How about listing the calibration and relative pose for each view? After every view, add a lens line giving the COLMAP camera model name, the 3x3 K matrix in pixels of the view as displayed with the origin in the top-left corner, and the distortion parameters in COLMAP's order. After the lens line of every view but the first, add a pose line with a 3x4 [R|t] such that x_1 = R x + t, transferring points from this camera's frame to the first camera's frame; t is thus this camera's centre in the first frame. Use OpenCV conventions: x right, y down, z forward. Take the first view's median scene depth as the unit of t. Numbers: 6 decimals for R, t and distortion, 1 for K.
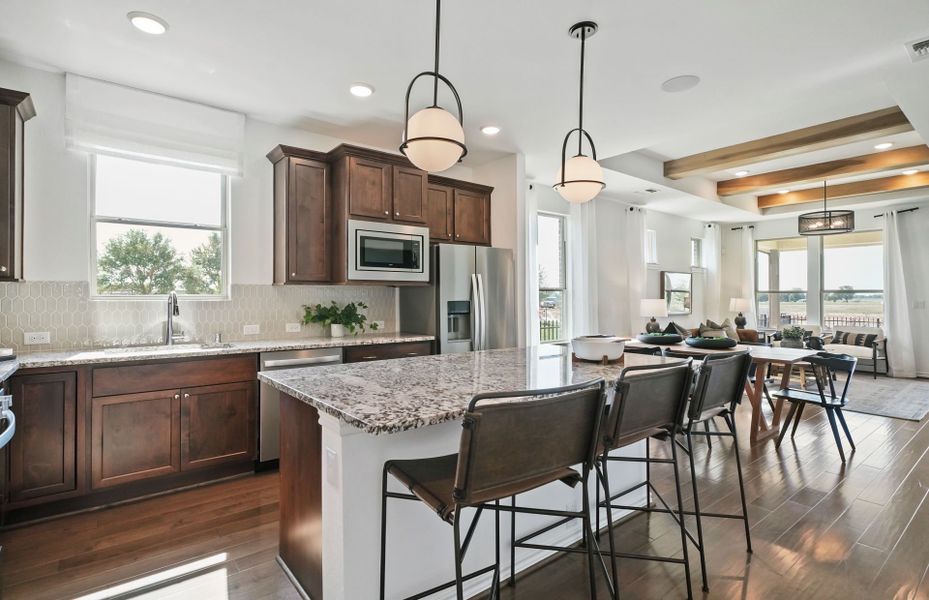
lens RADIAL K [[448.0, 0, 454.0], [0, 448.0, 298.1], [0, 0, 1]] dist [0.000178, 0.000105]
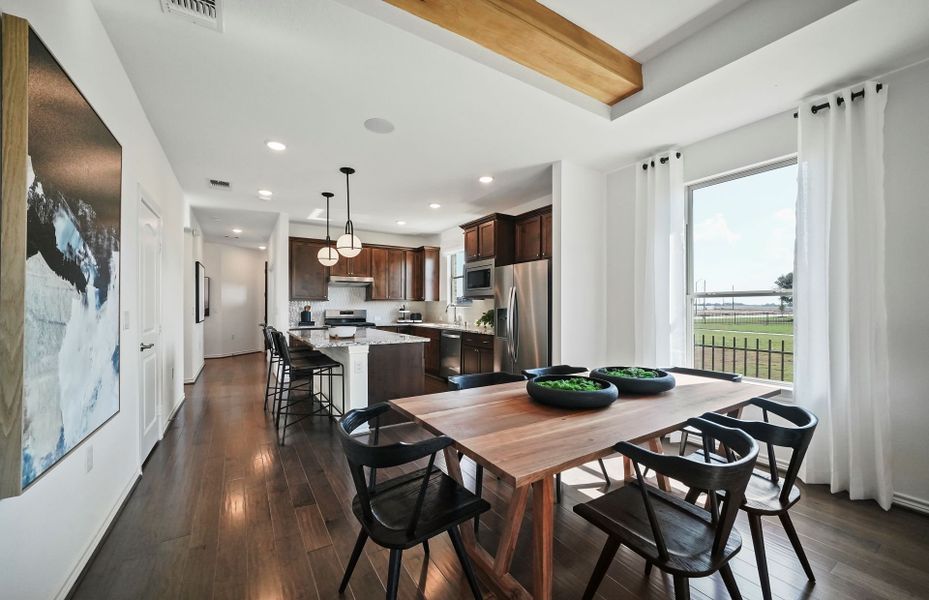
lens RADIAL K [[353.6, 0, 461.8], [0, 353.6, 302.9], [0, 0, 1]] dist [-0.001993, -0.000071]
pose [[-0.098071, -0.008921, -0.995139, 1.120044], [-0.002878, 0.999958, -0.008680, -0.000424], [0.995175, 0.002012, -0.098092, 1.023667]]
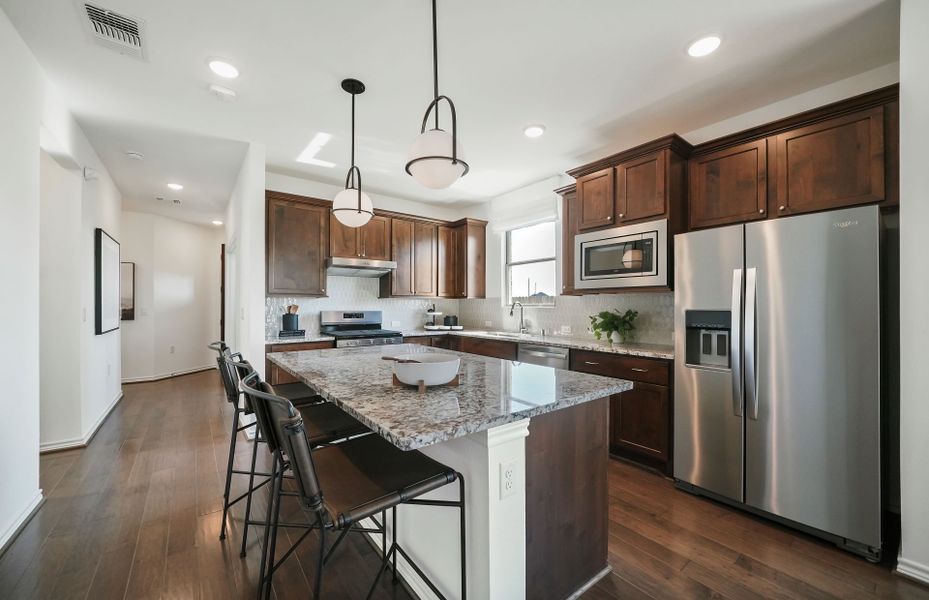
lens RADIAL K [[353.6, 0, 461.8], [0, 353.6, 302.9], [0, 0, 1]] dist [-0.001993, -0.000071]
pose [[-0.006416, -0.006472, -0.999958, 0.585555], [-0.004015, 0.999971, -0.006446, -0.000417], [0.999971, 0.003973, -0.006442, 0.649313]]
